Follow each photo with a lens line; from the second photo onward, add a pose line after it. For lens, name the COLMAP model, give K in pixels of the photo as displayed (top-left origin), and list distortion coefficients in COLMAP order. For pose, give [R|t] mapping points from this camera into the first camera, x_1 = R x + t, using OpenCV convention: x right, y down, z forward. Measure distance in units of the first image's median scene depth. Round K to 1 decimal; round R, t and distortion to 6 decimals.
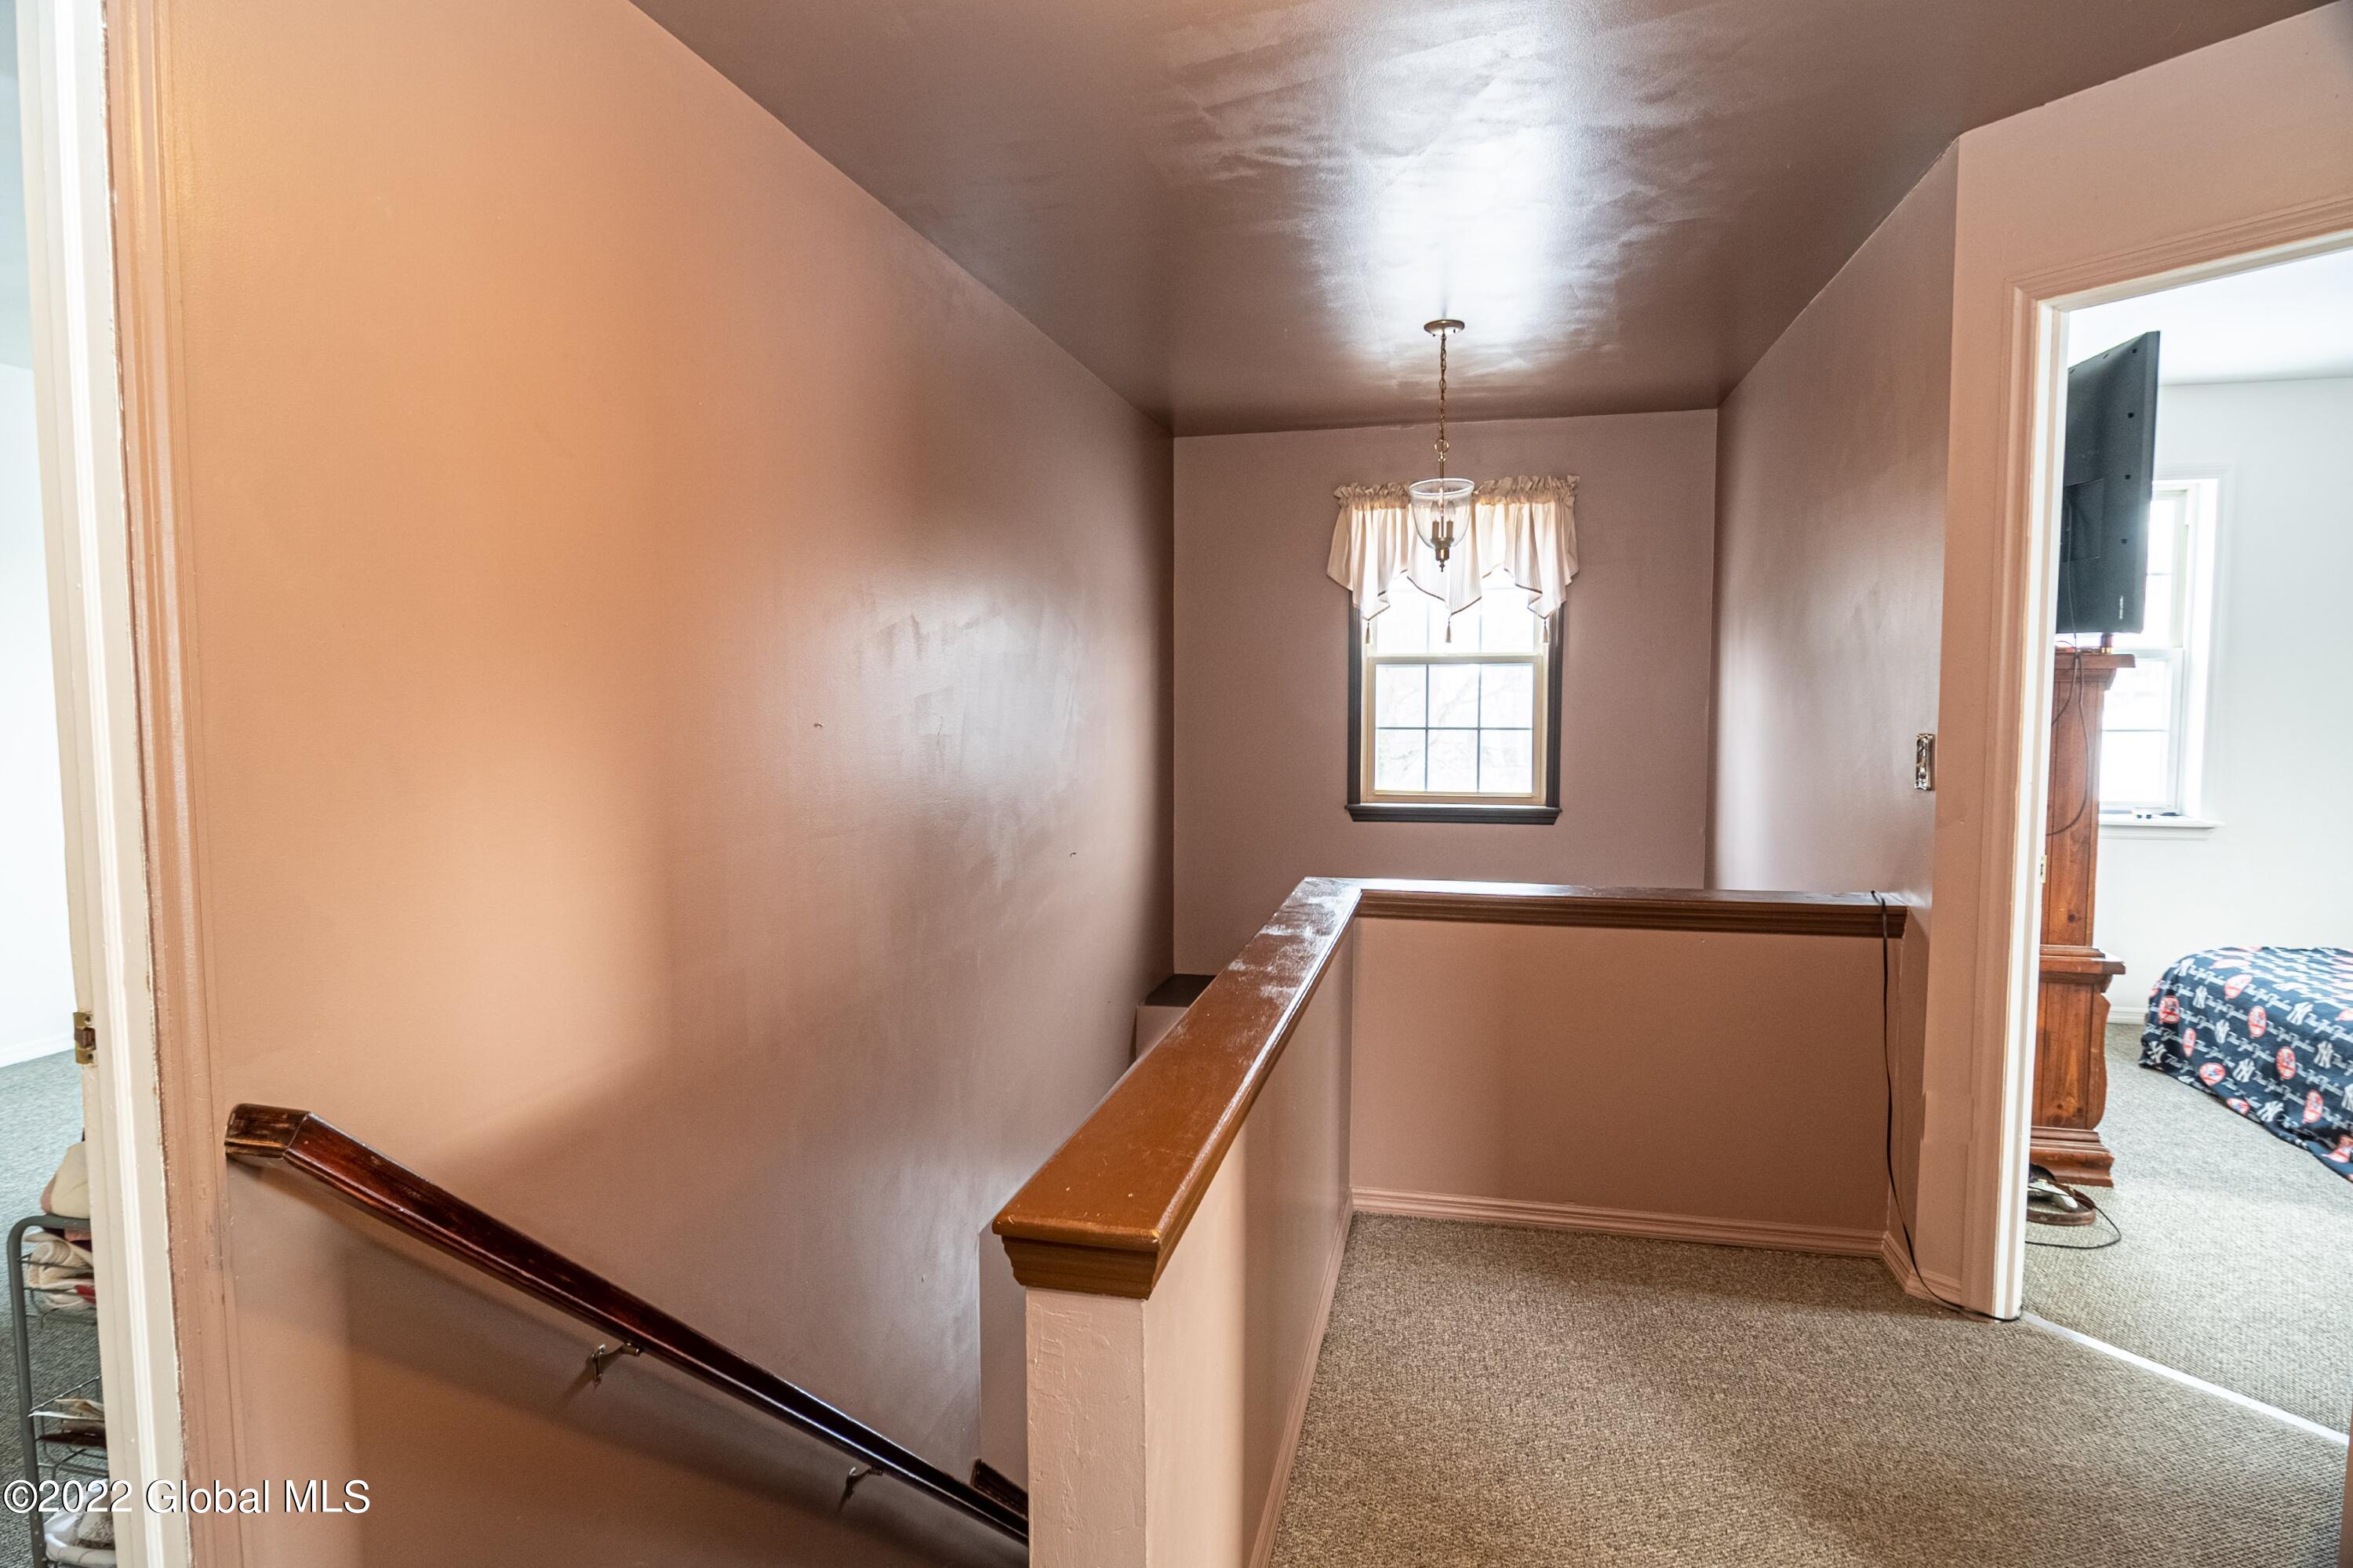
lens RADIAL K [[1275.2, 0, 1154.4], [0, 1275.2, 779.7], [0, 0, 1]] dist [-0.004545, -0.002218]
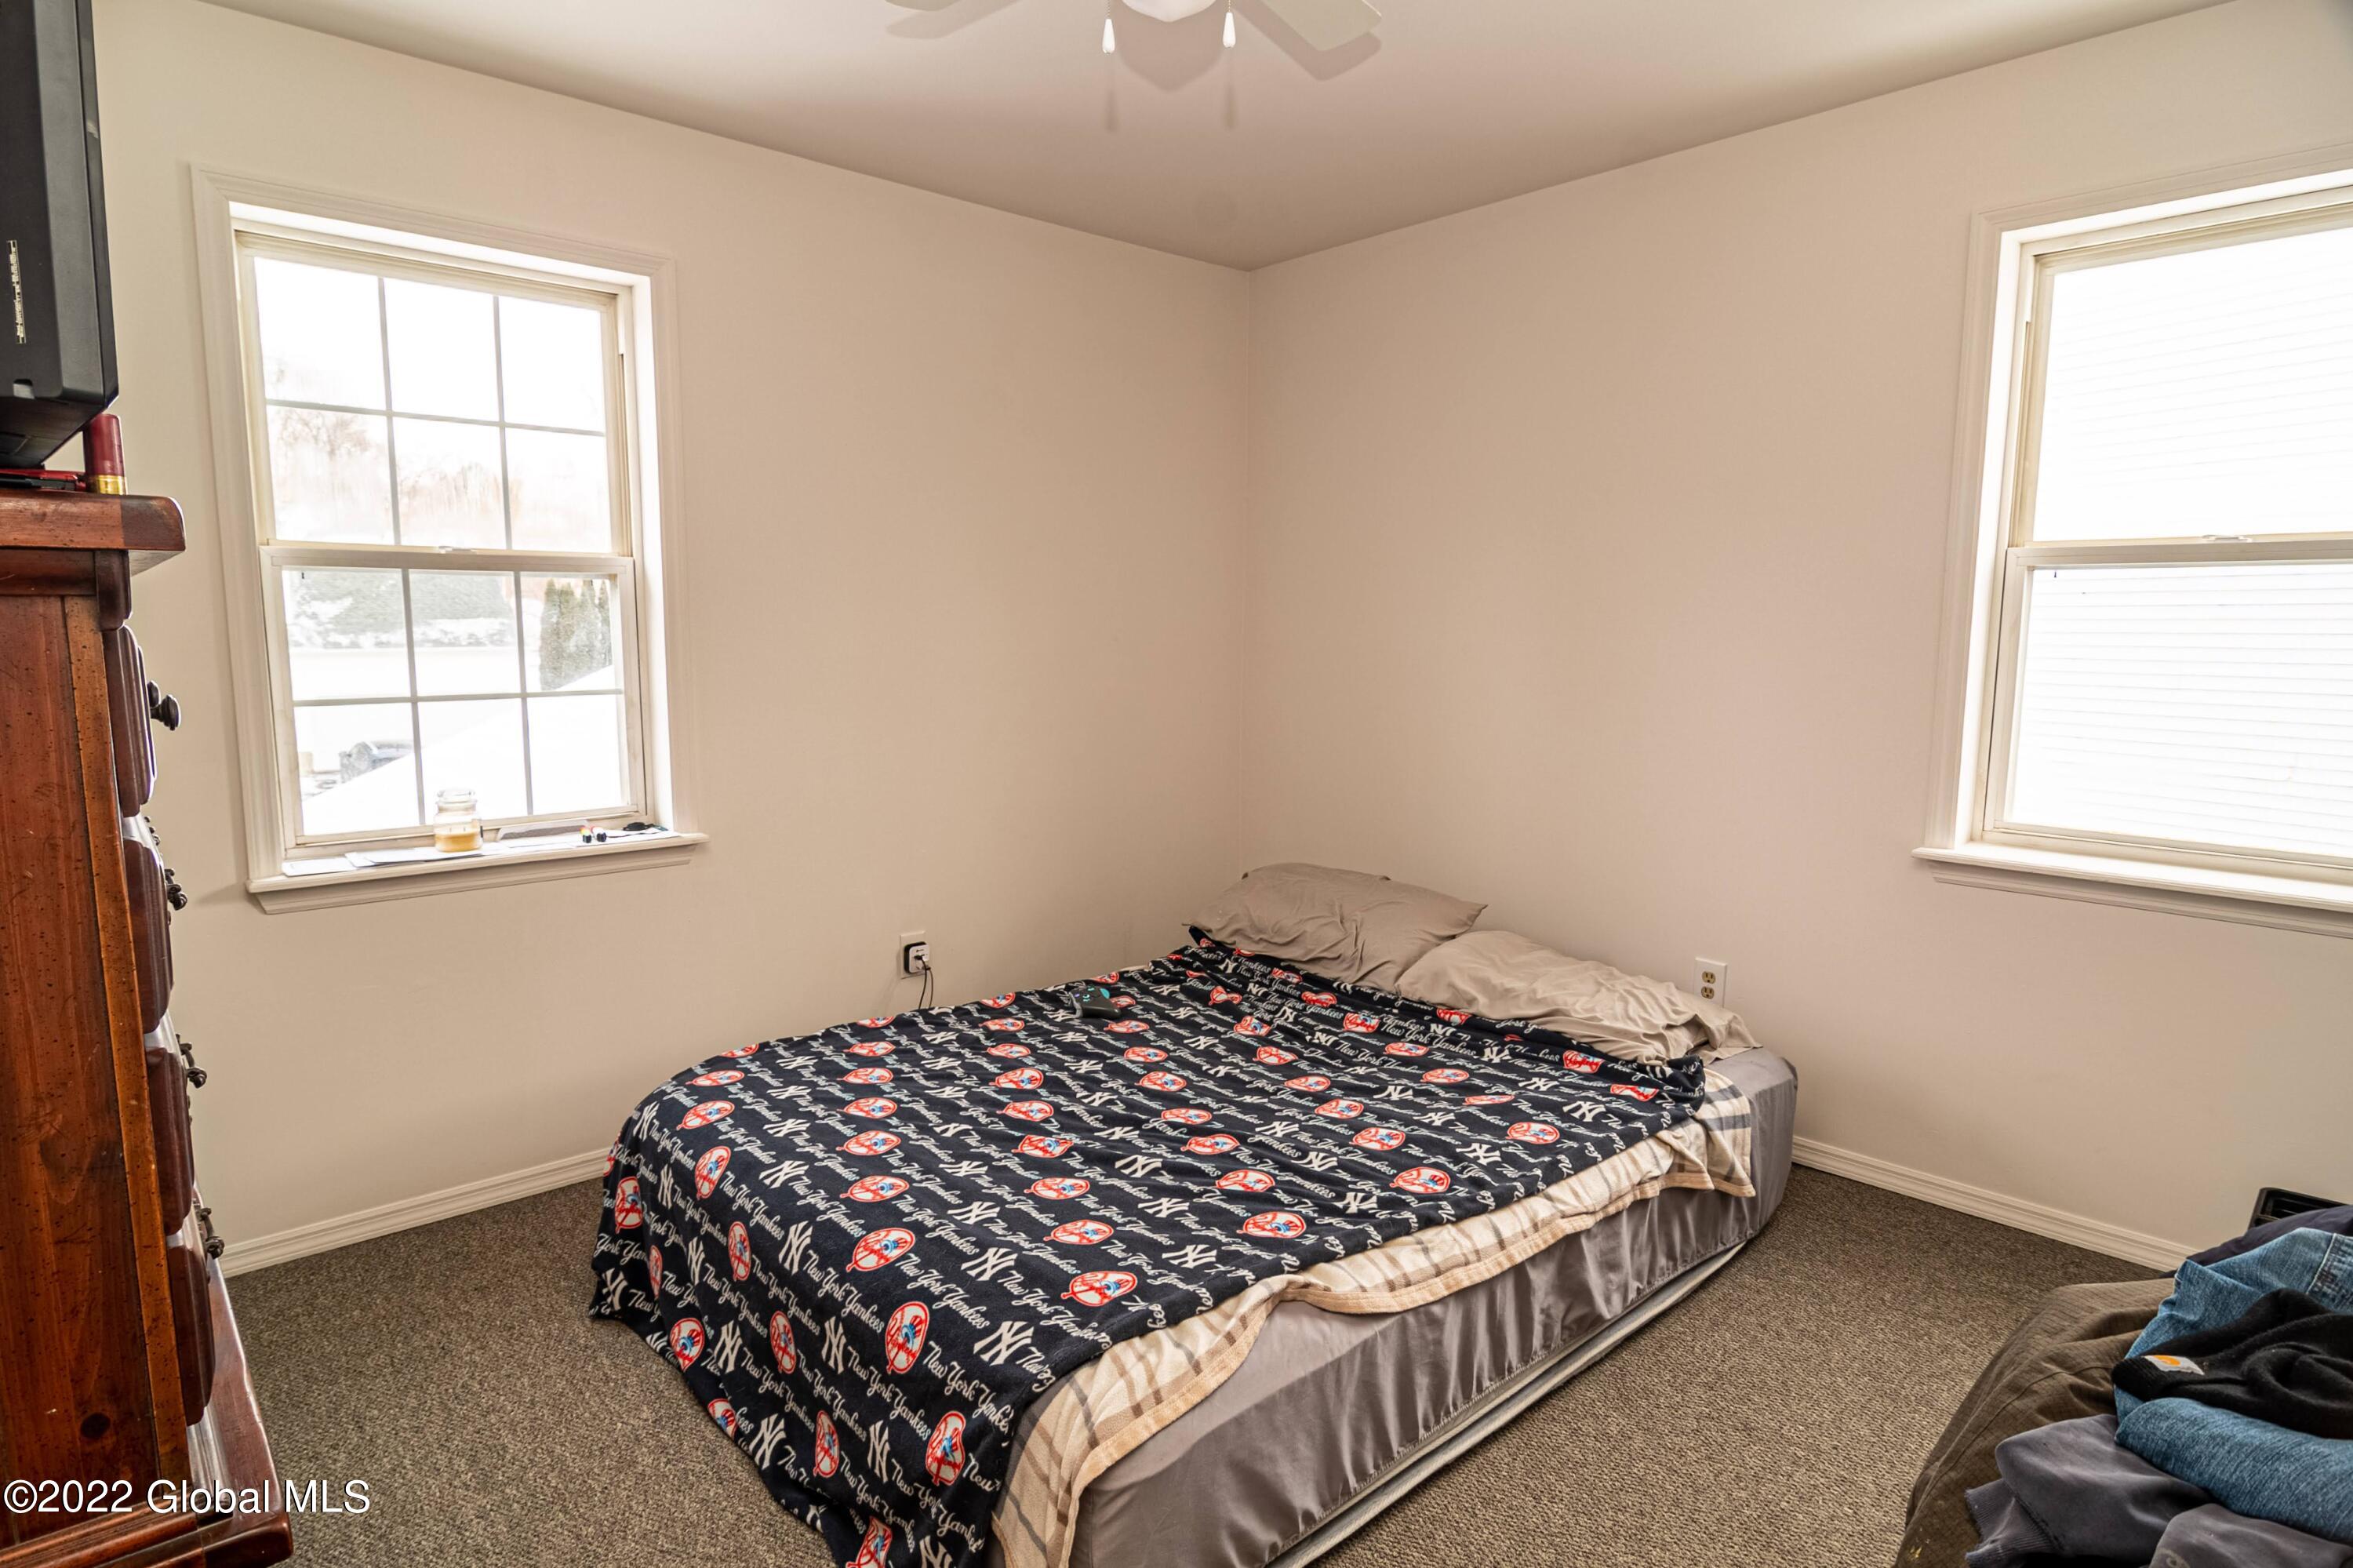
lens RADIAL K [[1275.2, 0, 1154.4], [0, 1275.2, 779.7], [0, 0, 1]] dist [-0.004545, -0.002218]
pose [[0.564426, -0.096700, 0.819800, 0.509281], [0.054185, 0.995313, 0.080097, -0.037275], [-0.823703, -0.000788, 0.567020, 0.514242]]
